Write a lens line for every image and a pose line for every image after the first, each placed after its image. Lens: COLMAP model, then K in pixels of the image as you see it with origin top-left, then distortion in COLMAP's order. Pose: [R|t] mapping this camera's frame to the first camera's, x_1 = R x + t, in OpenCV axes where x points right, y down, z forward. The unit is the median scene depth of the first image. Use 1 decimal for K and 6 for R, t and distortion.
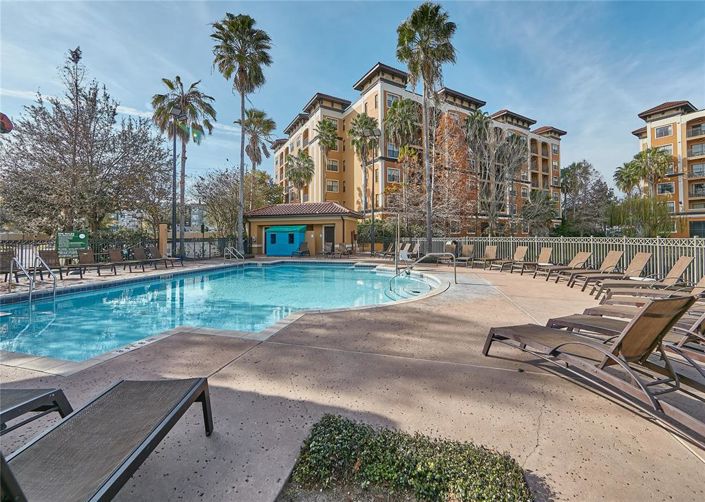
lens RADIAL K [[276.4, 0, 353.0], [0, 276.4, 231.9], [0, 0, 1]] dist [0.001046, 0.000236]
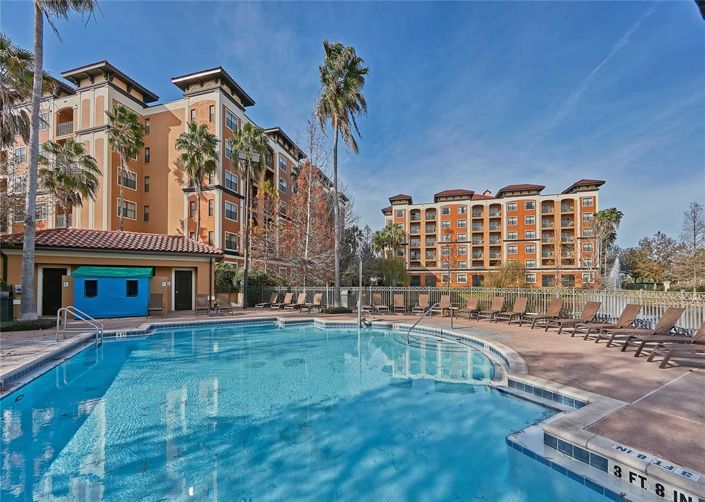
lens RADIAL K [[289.5, 0, 352.7], [0, 289.5, 283.3], [0, 0, 1]] dist [0.000628, 0.000207]
pose [[0.716572, 0.009493, 0.697448, -0.191935], [-0.020479, 0.999763, 0.007433, -0.001168], [-0.697212, -0.019609, 0.716597, 0.110850]]
